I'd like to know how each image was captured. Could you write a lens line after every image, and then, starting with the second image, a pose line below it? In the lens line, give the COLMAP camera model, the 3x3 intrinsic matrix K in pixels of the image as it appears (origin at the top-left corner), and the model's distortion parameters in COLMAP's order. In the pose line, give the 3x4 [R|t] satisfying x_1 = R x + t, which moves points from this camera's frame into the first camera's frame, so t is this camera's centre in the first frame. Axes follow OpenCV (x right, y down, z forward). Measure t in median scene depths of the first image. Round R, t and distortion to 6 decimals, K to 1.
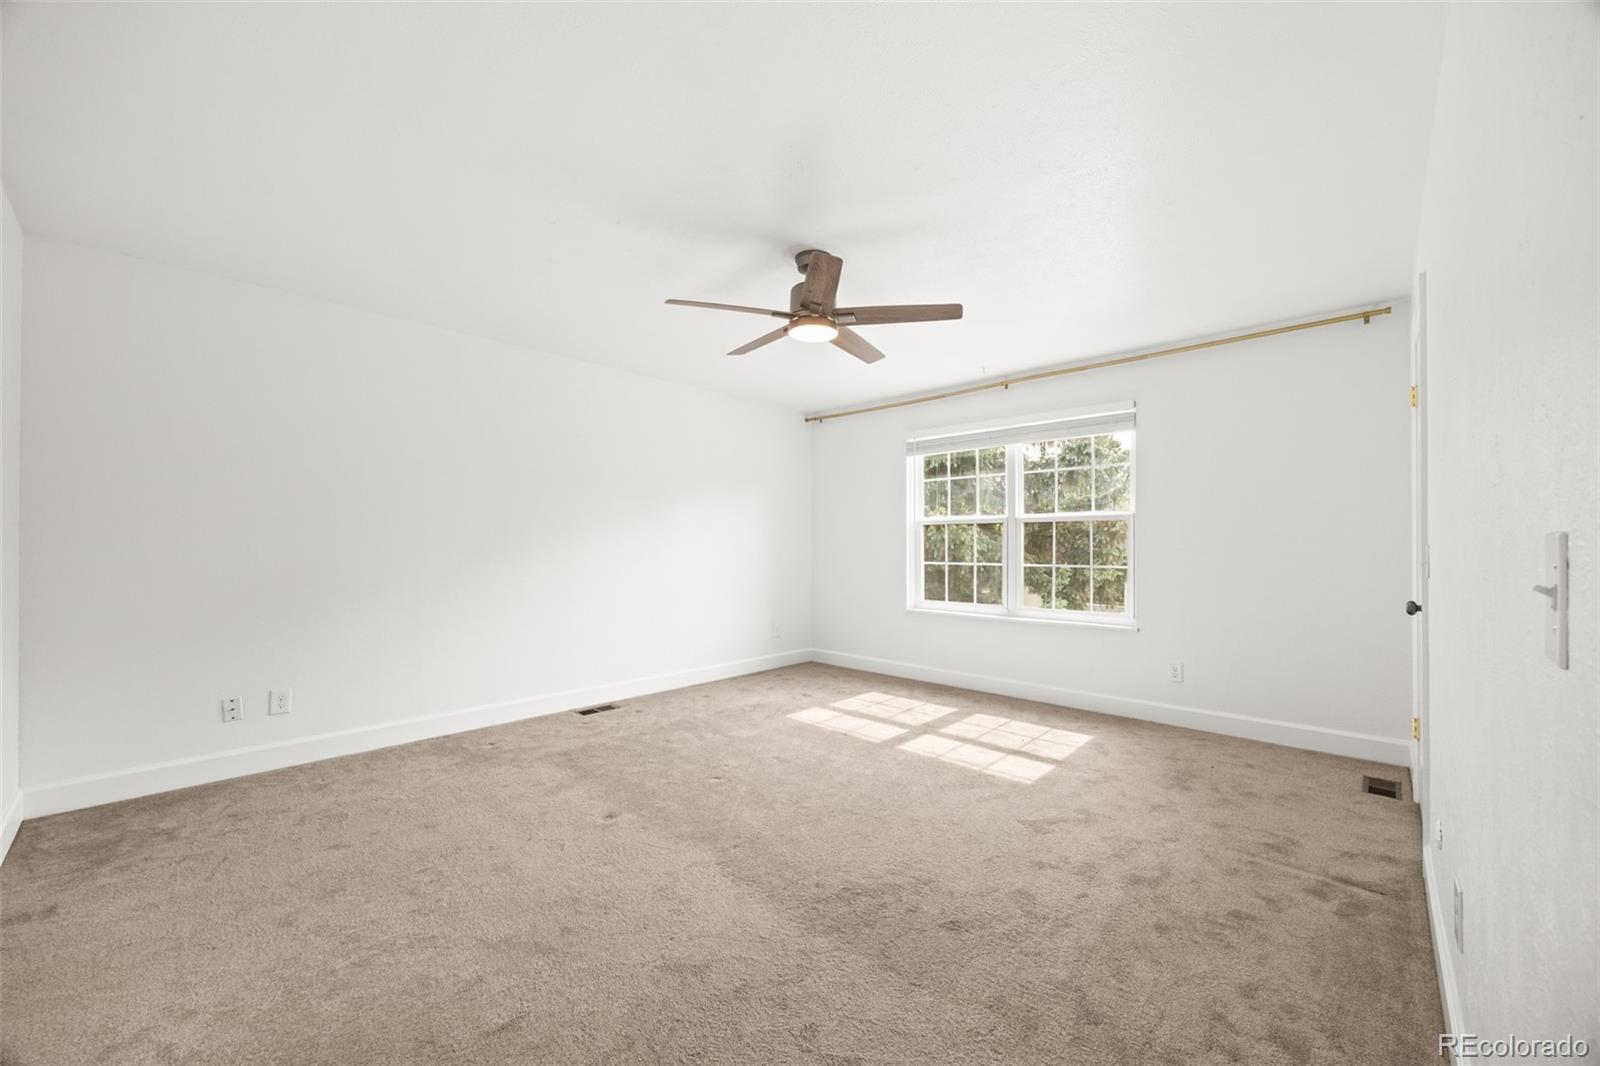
lens RADIAL K [[614.5, 0, 802.9], [0, 614.5, 537.1], [0, 0, 1]] dist [-0.002064, -0.000225]
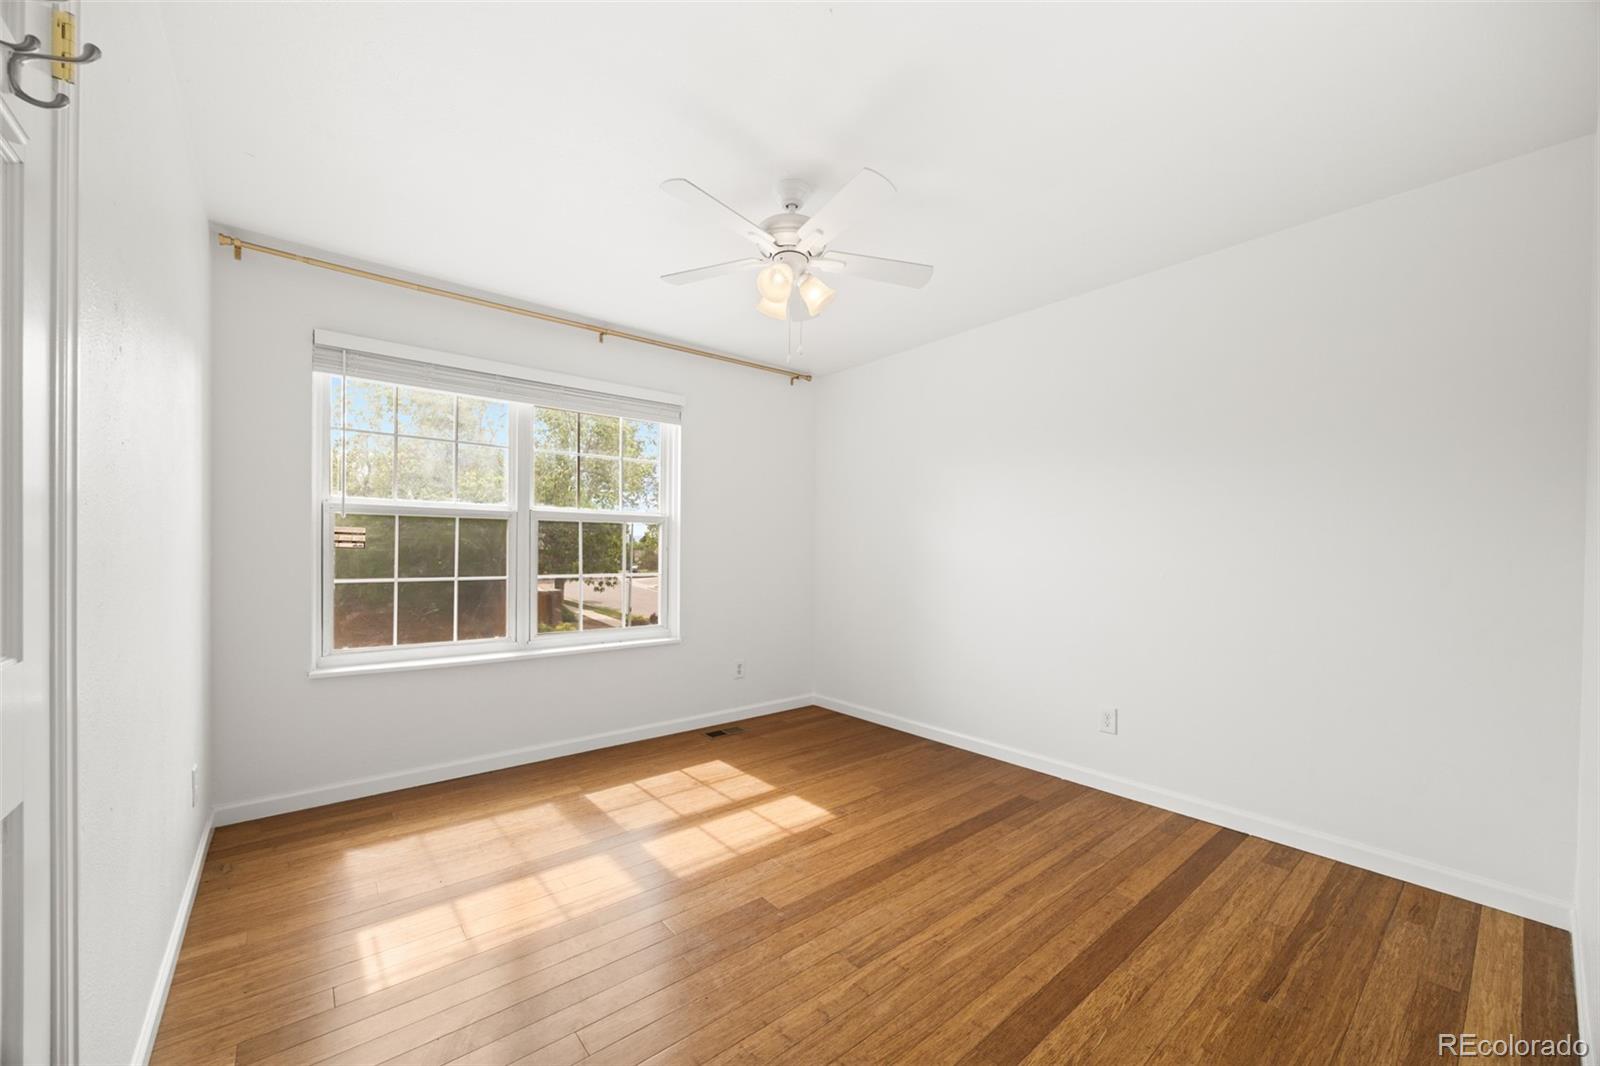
lens RADIAL K [[622.8, 0, 805.4], [0, 622.8, 556.4], [0, 0, 1]] dist [-0.000537, -0.000051]
pose [[0.099401, -0.002133, 0.995045, -0.381497], [-0.012884, 0.999911, 0.003430, 0.017717], [-0.994964, -0.013161, 0.099365, 0.699577]]
